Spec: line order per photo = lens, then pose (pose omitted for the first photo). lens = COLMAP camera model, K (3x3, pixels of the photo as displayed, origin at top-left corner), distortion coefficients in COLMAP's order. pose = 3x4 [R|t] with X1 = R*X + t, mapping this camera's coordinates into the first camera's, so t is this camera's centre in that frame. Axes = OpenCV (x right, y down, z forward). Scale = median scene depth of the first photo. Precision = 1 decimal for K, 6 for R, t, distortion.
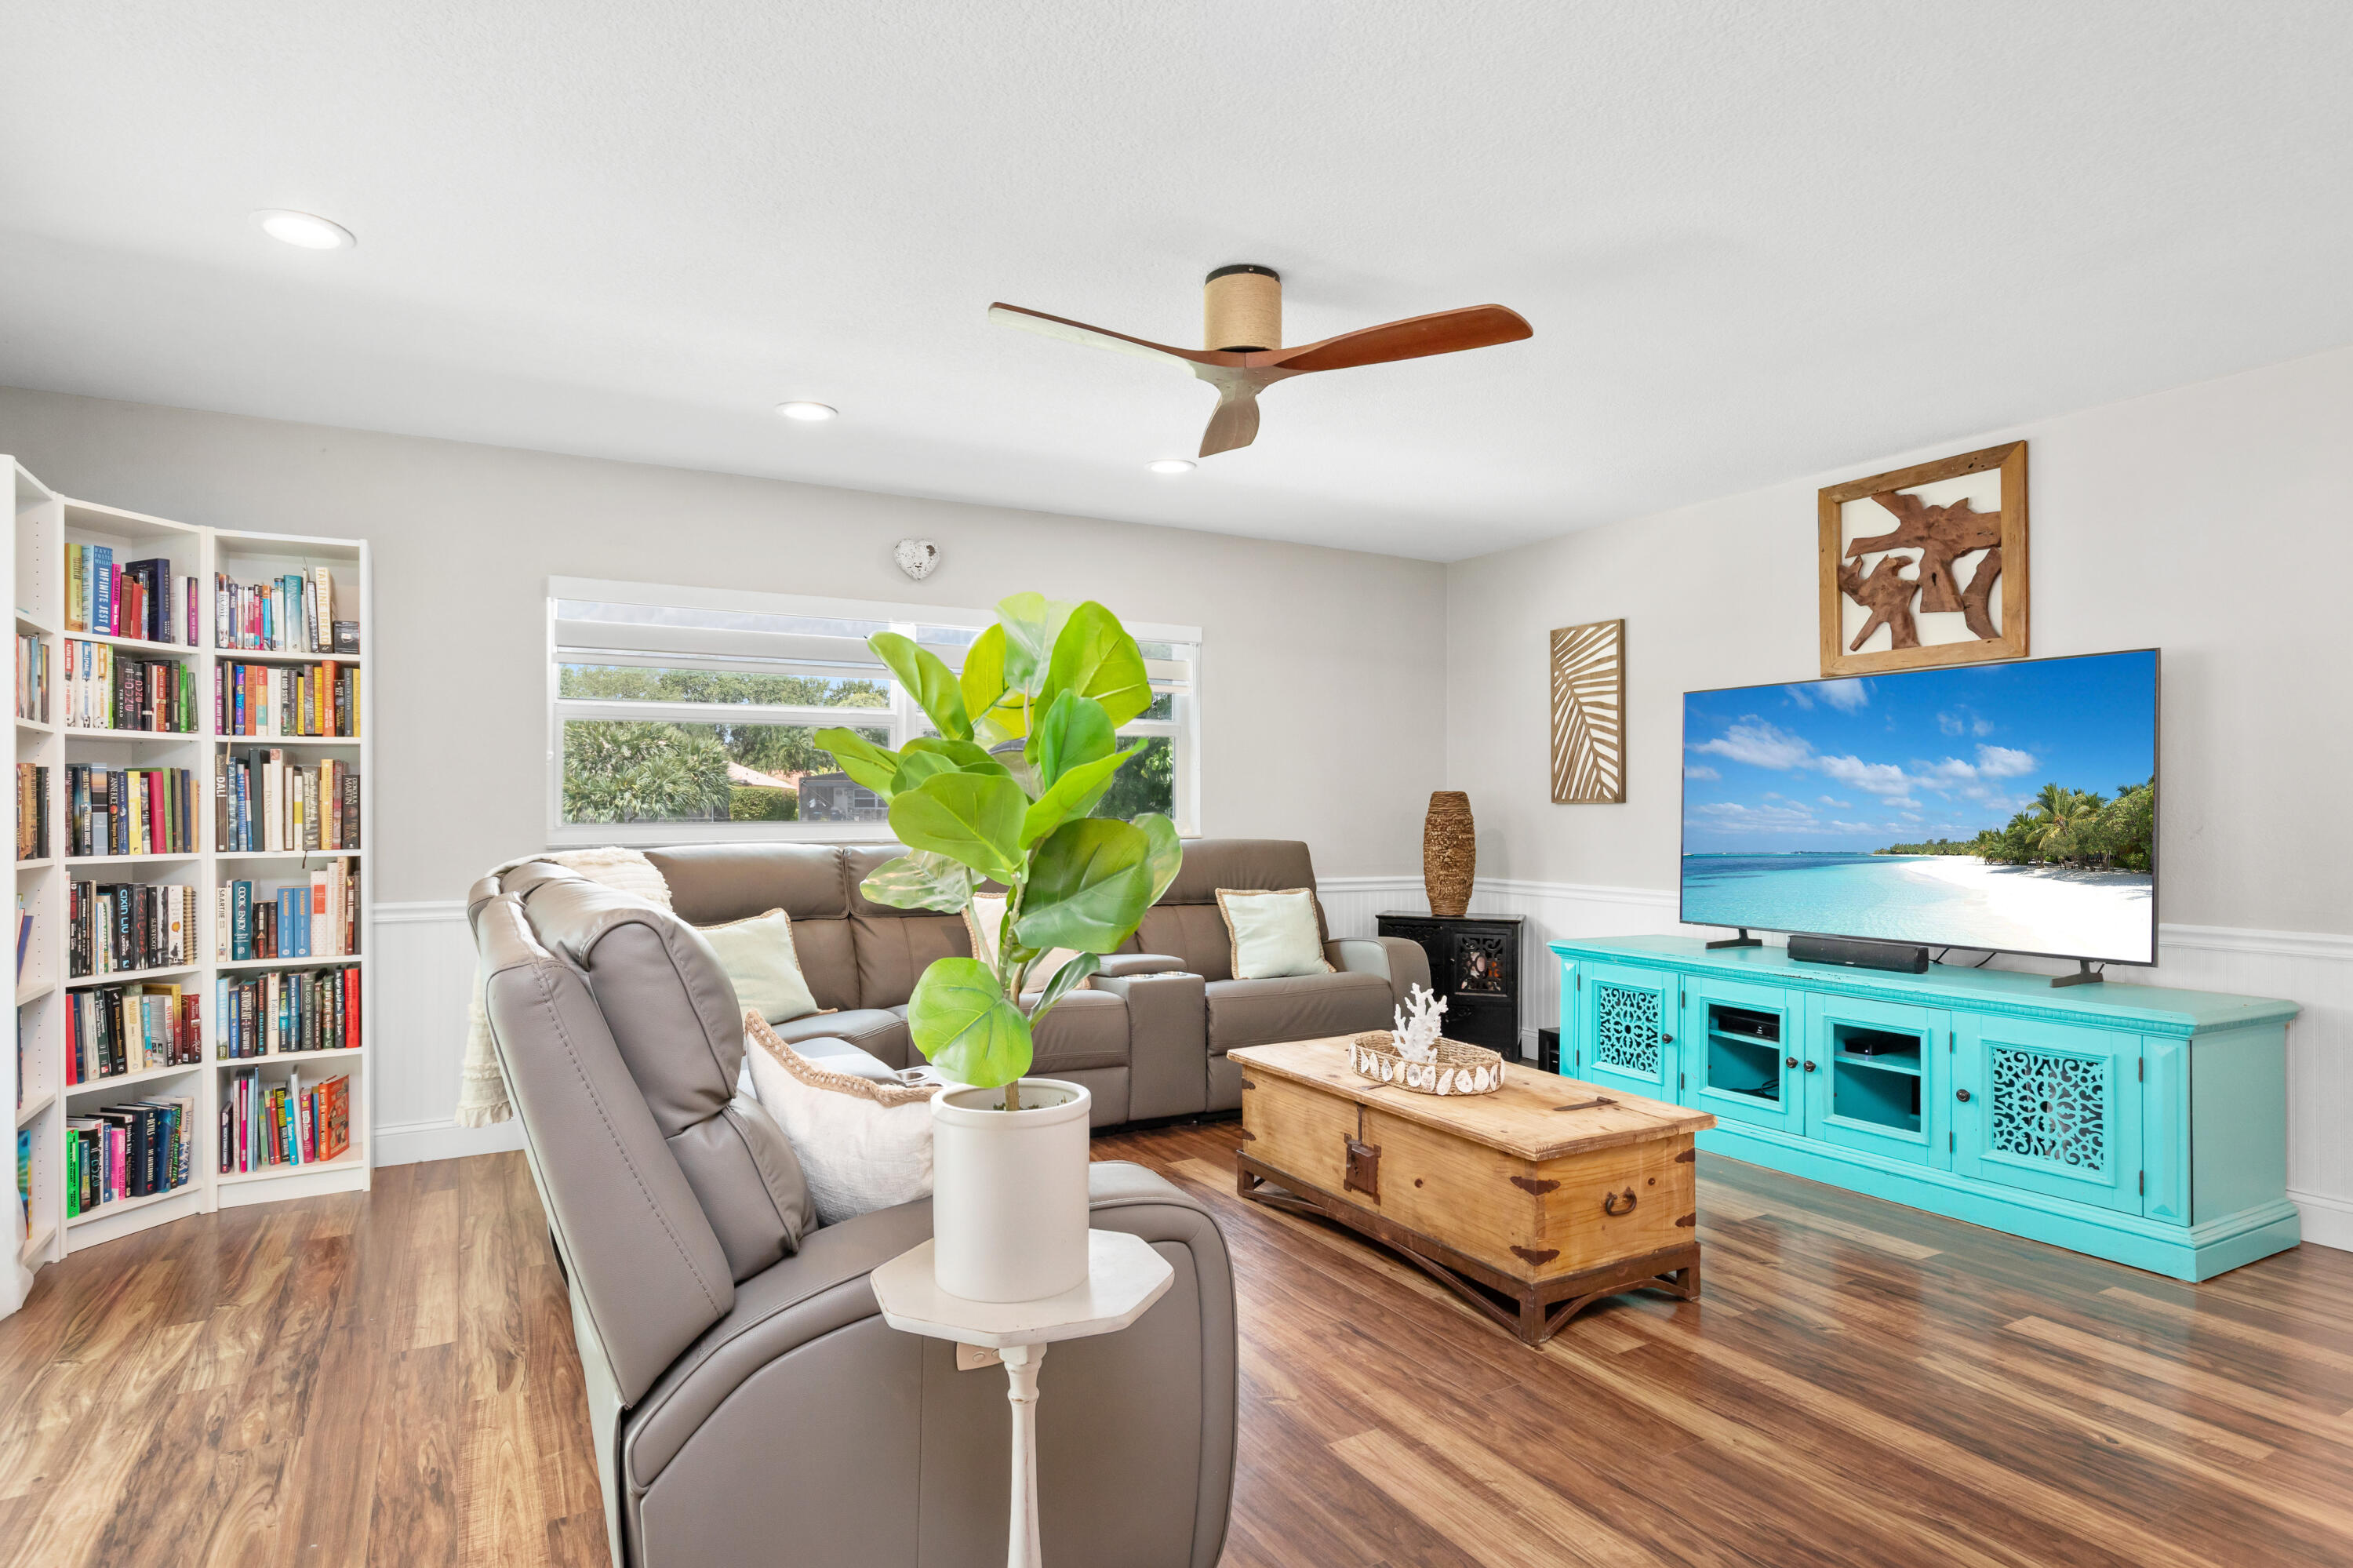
lens RADIAL K [[1248.4, 0, 1165.4], [0, 1248.4, 791.1], [0, 0, 1]] dist [-0.001463, -0.000653]
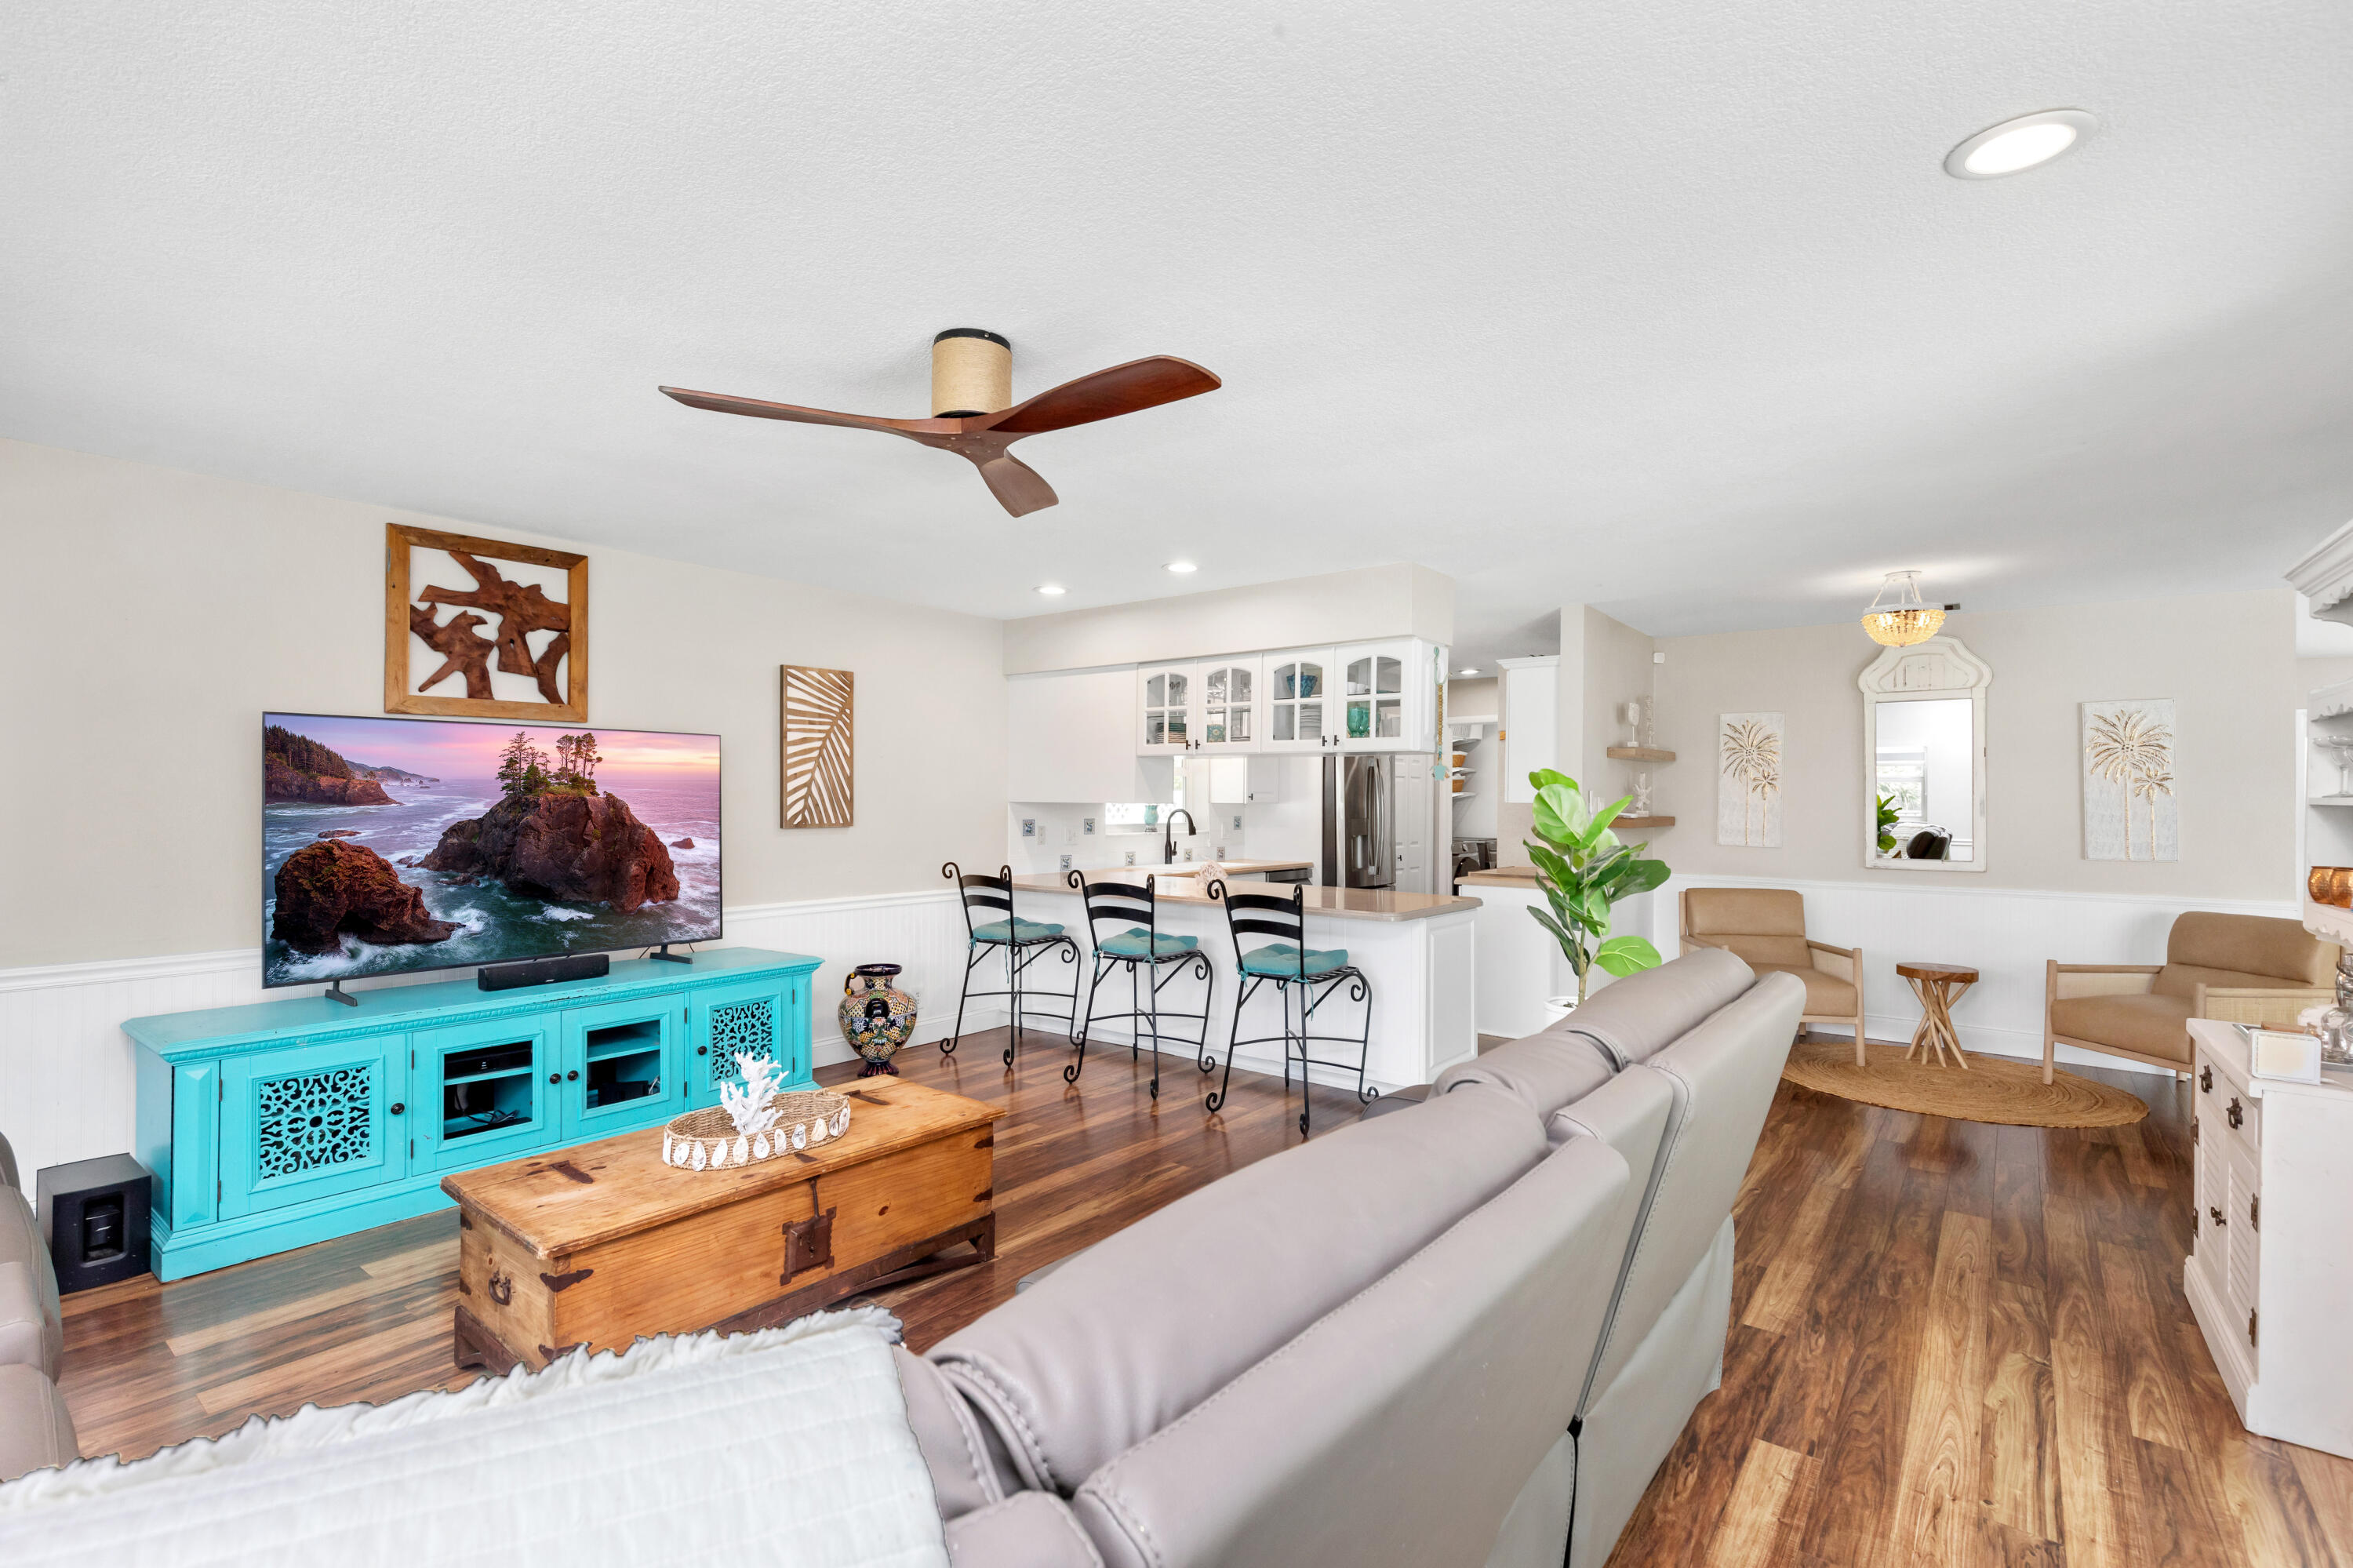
lens RADIAL K [[1056.8, 0, 1168.5], [0, 1056.8, 789.6], [0, 0, 1]] dist [0.006556, -0.000088]
pose [[-0.375440, 0.003465, 0.926840, -0.599872], [-0.019110, 0.999751, -0.011479, -0.038866], [-0.926650, -0.022022, -0.375281, 0.899789]]
